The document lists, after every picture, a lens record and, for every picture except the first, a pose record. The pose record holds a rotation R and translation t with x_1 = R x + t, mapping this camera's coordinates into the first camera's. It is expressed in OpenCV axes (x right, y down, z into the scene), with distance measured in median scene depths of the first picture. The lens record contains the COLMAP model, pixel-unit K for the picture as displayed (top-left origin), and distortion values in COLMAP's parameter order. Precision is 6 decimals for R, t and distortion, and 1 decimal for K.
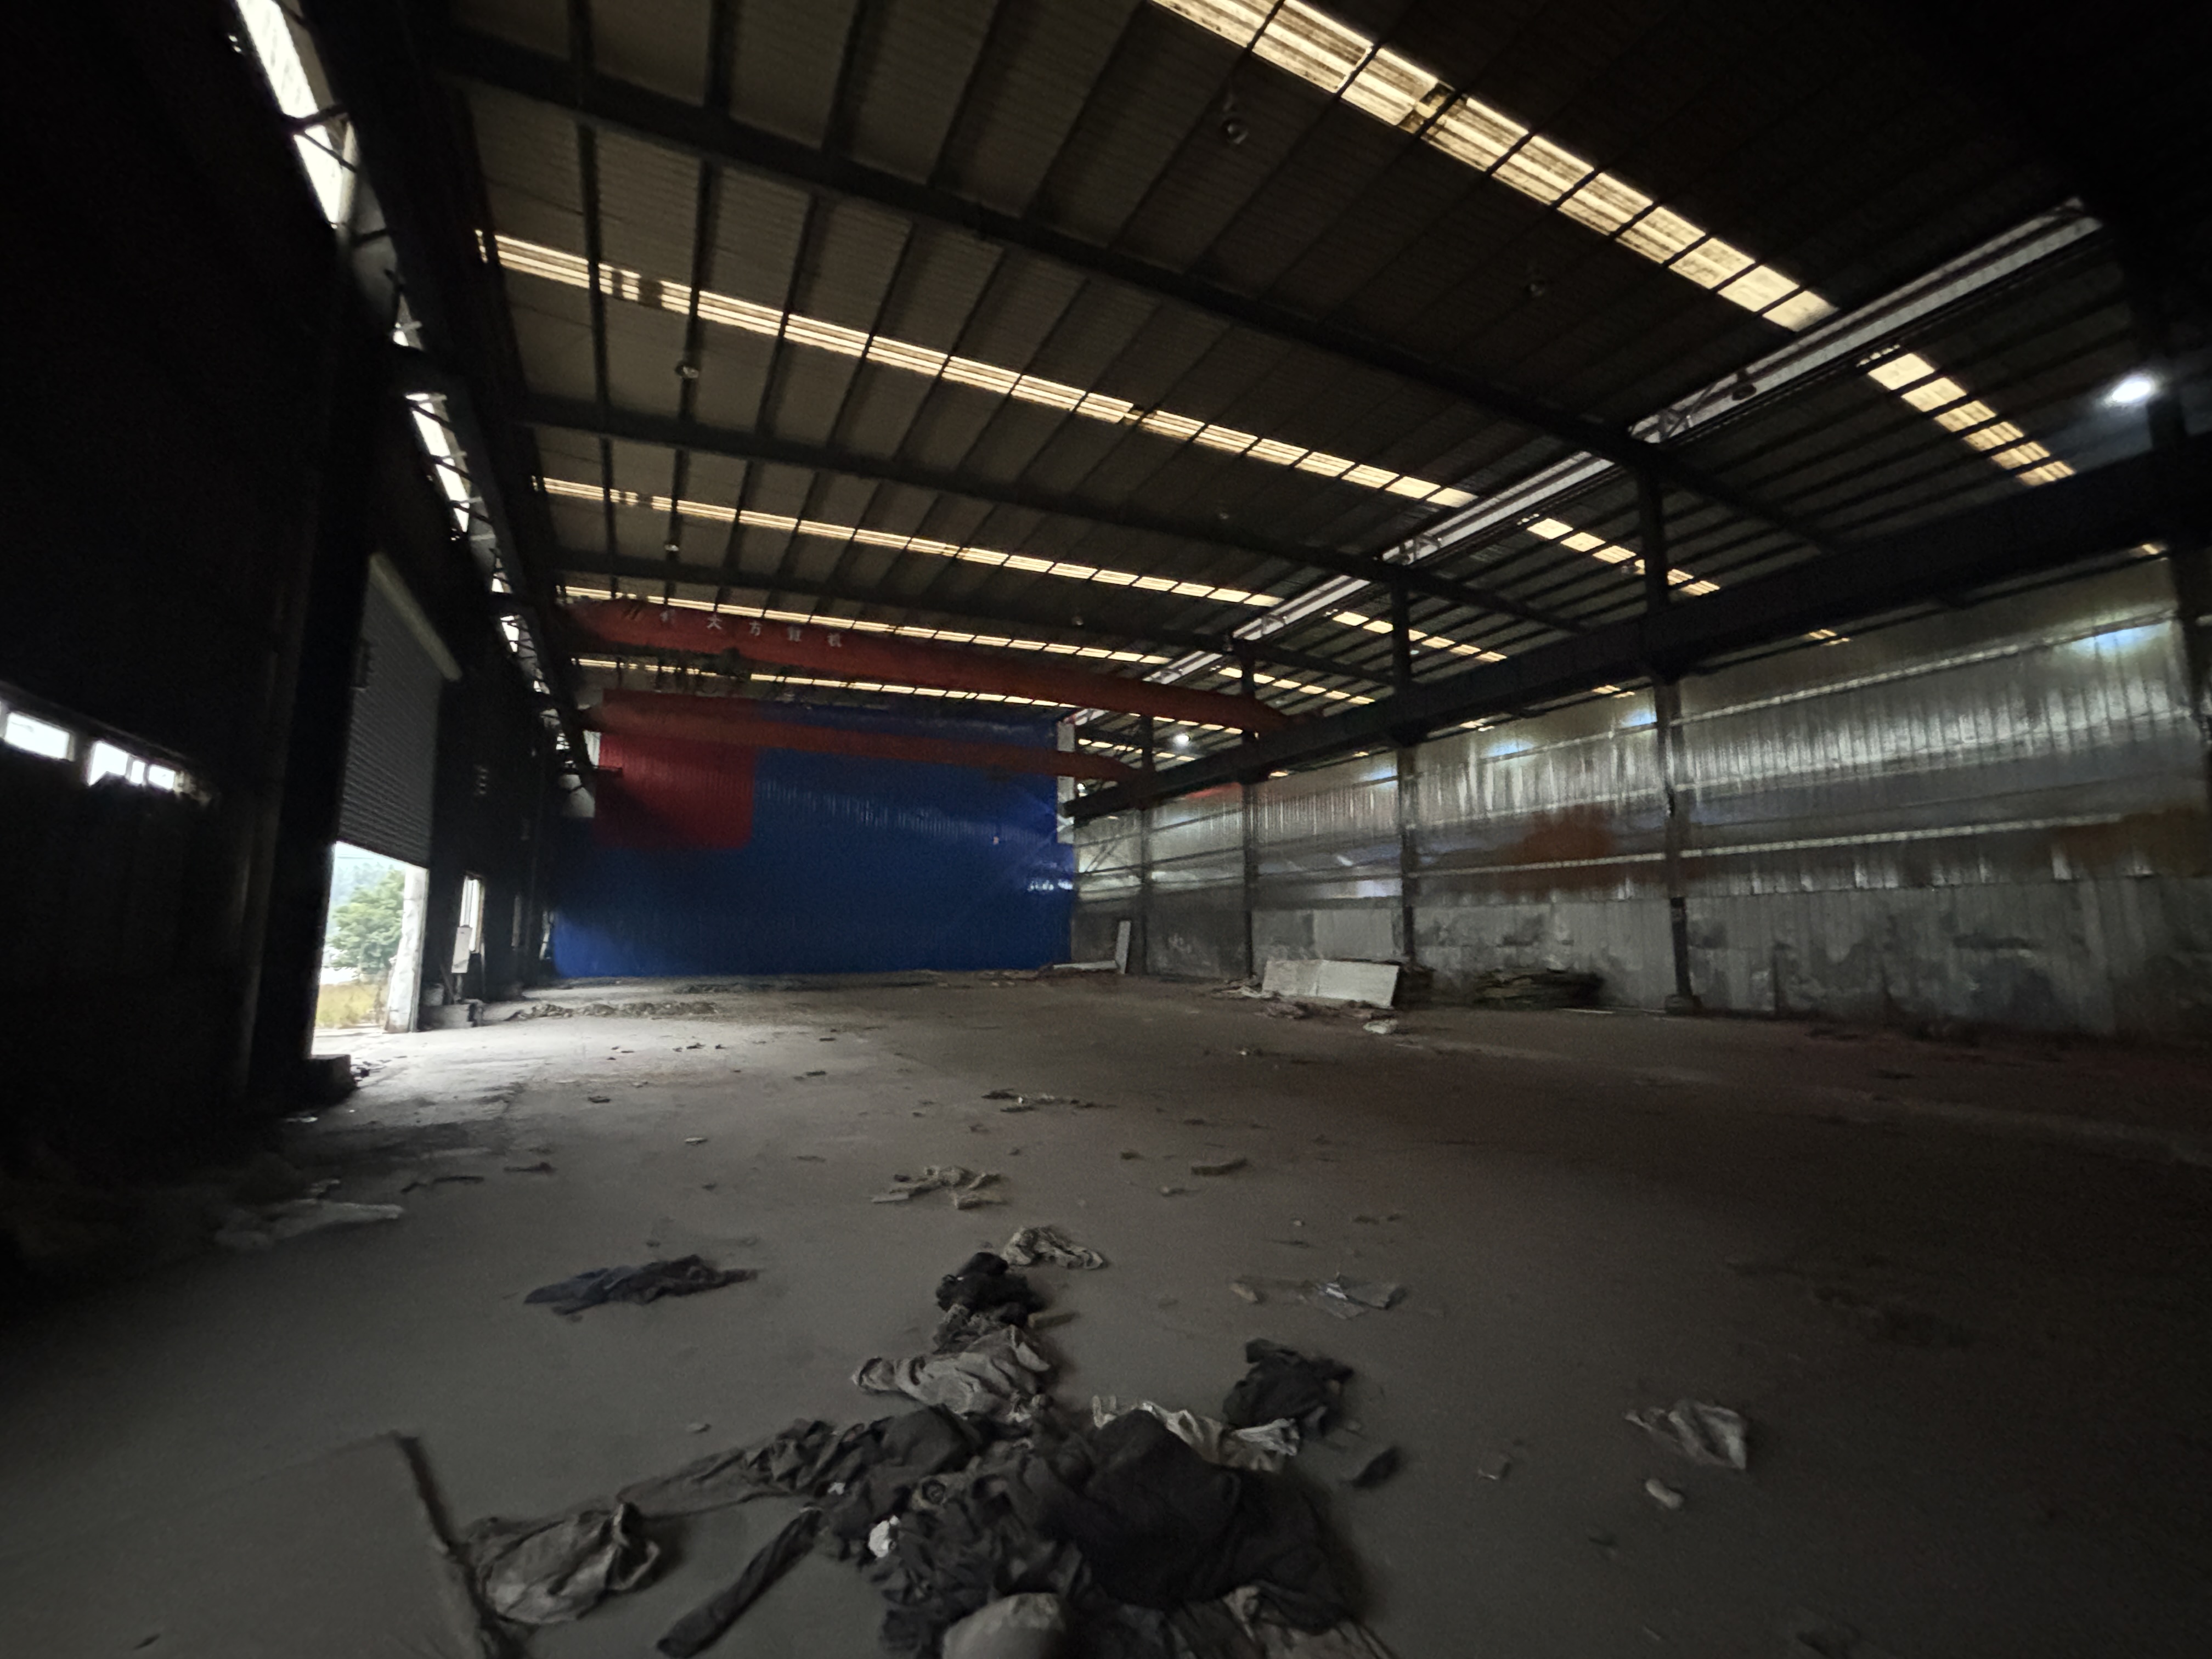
lens RADIAL K [[894.7, 0, 1110.8], [0, 894.7, 829.1], [0, 0, 1]] dist [-0.003216, 0.001576]
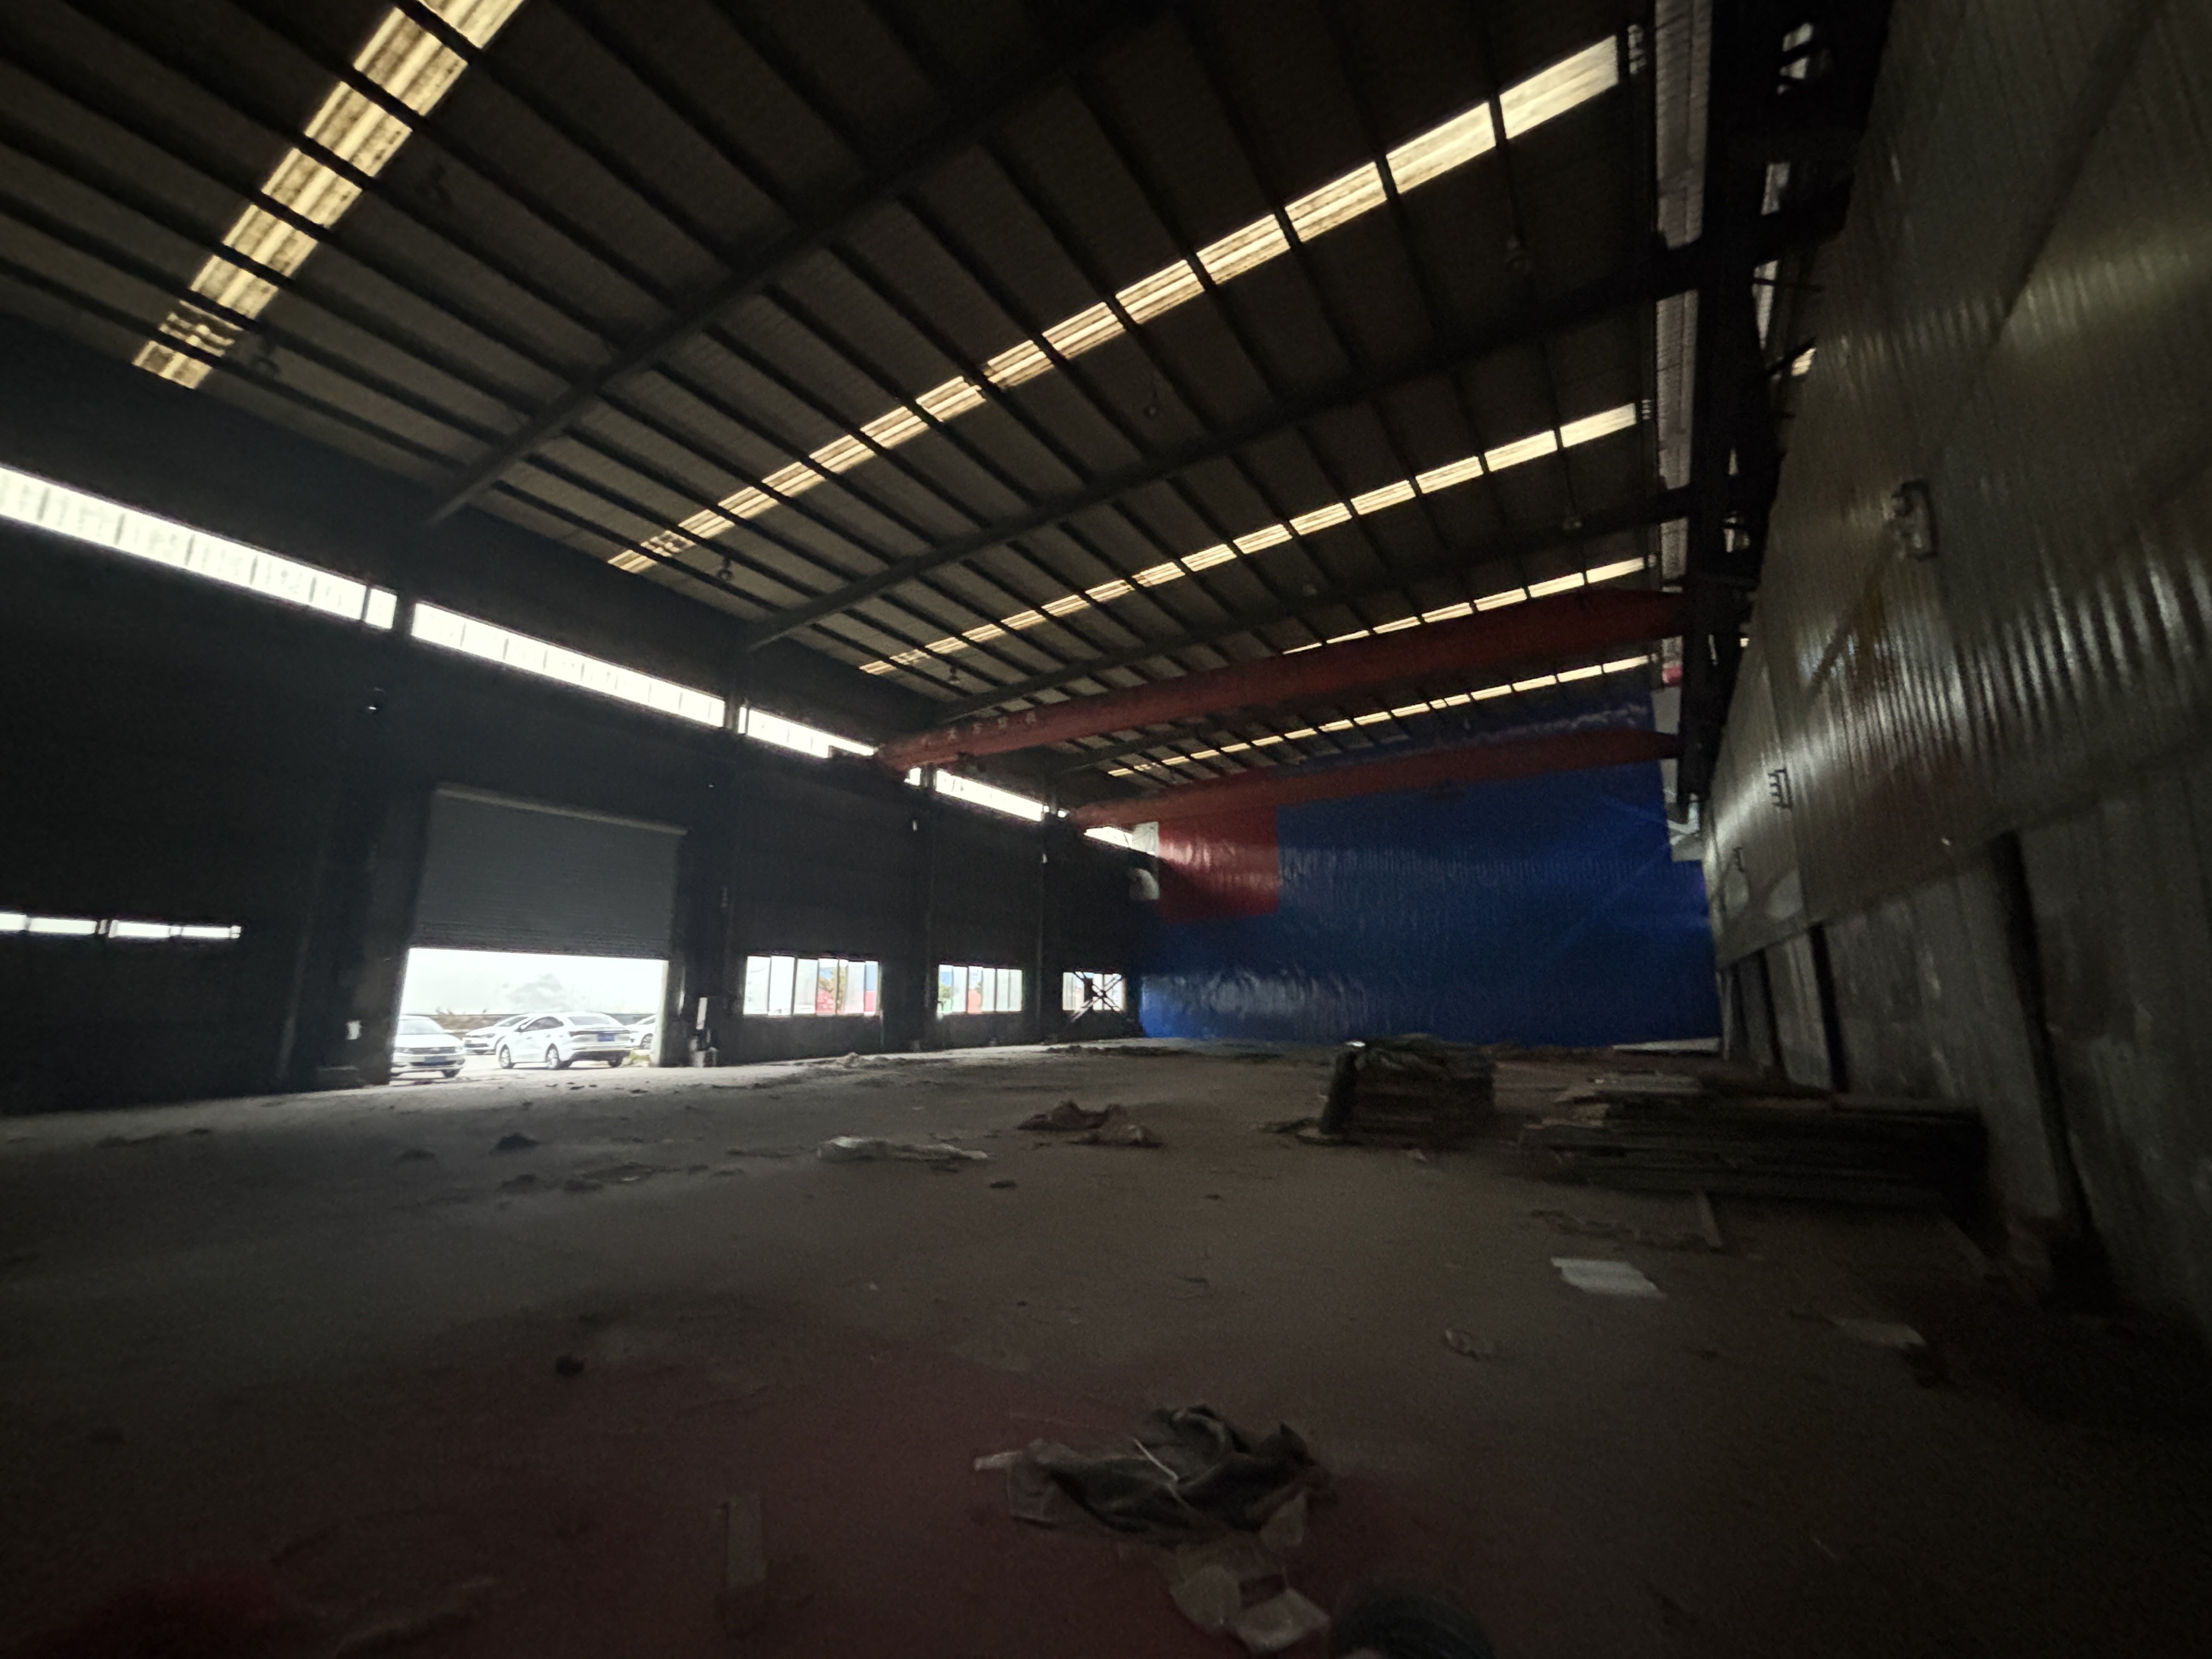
lens RADIAL K [[894.7, 0, 1105.0], [0, 894.7, 824.1], [0, 0, 1]] dist [-0.003216, 0.001576]
pose [[0.506359, -0.173875, -0.844611, 0.703978], [0.108932, 0.984512, -0.137369, 0.078834], [0.855415, -0.022447, 0.517457, 0.620594]]
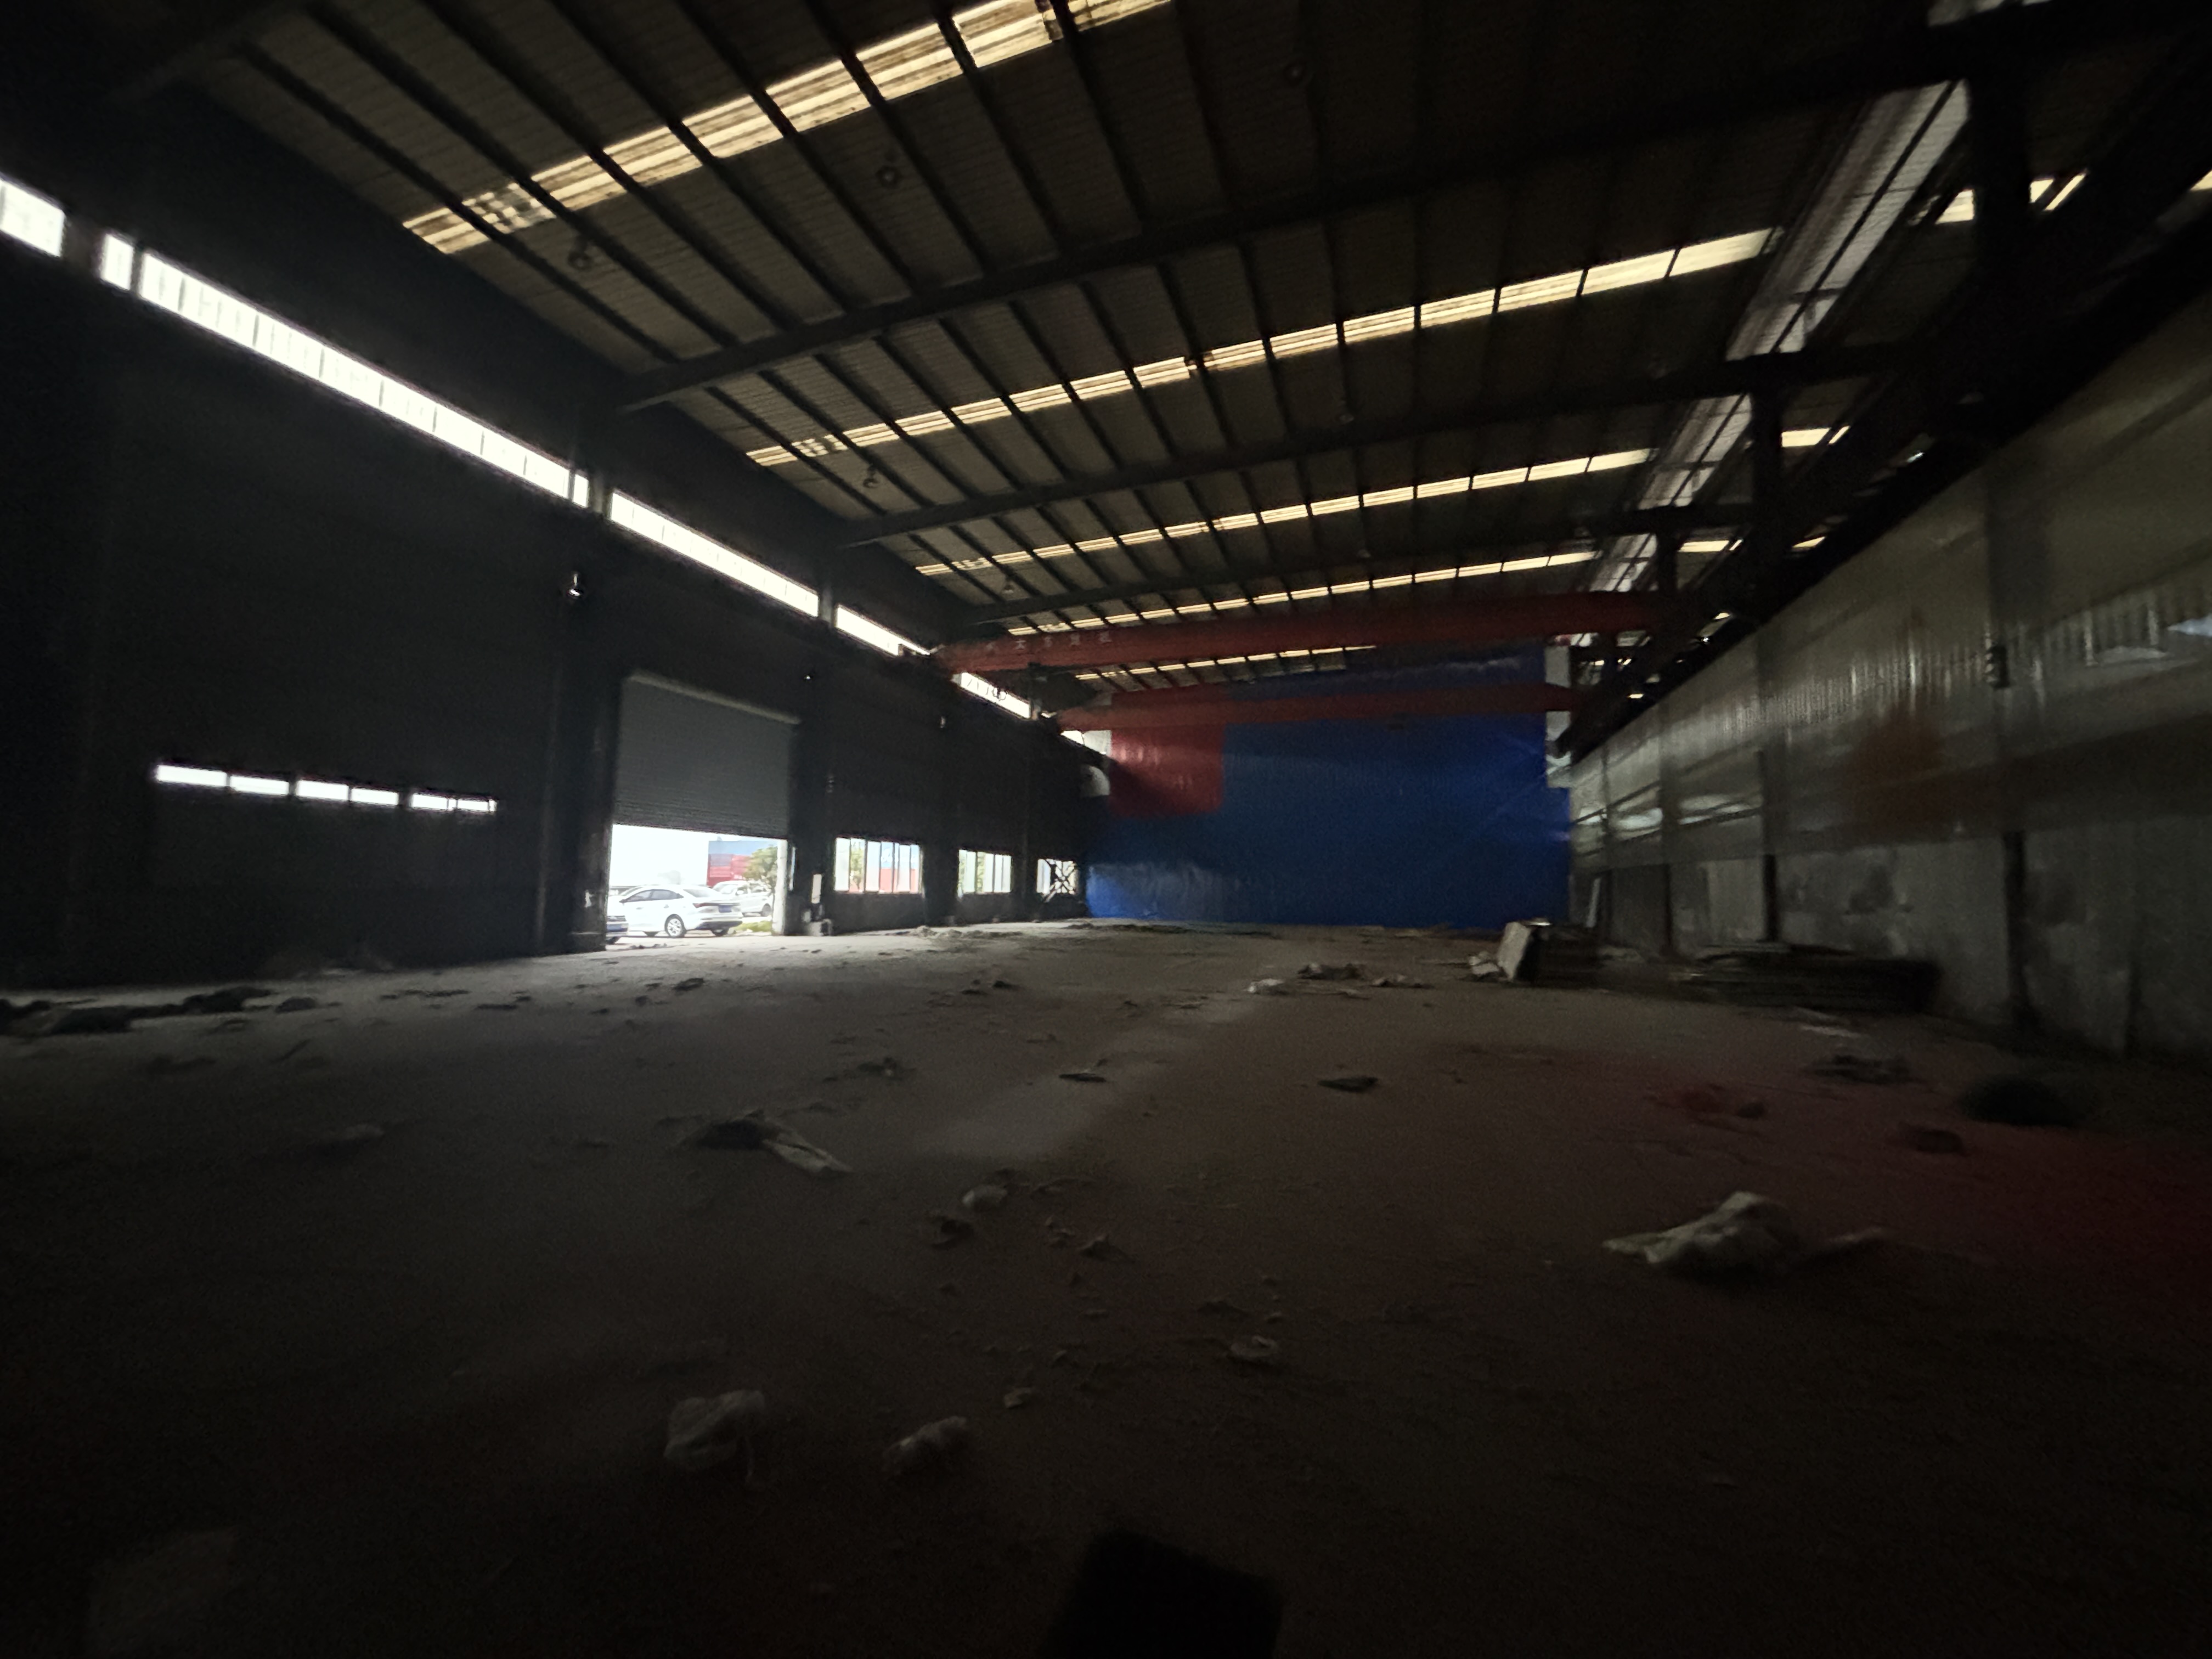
lens RADIAL K [[894.7, 0, 1108.7], [0, 894.7, 827.1], [0, 0, 1]] dist [-0.003216, 0.001576]
pose [[0.688285, -0.037378, -0.724476, 0.632276], [0.068688, 0.997543, 0.013790, 0.028021], [0.722181, -0.059255, 0.689162, 0.205074]]
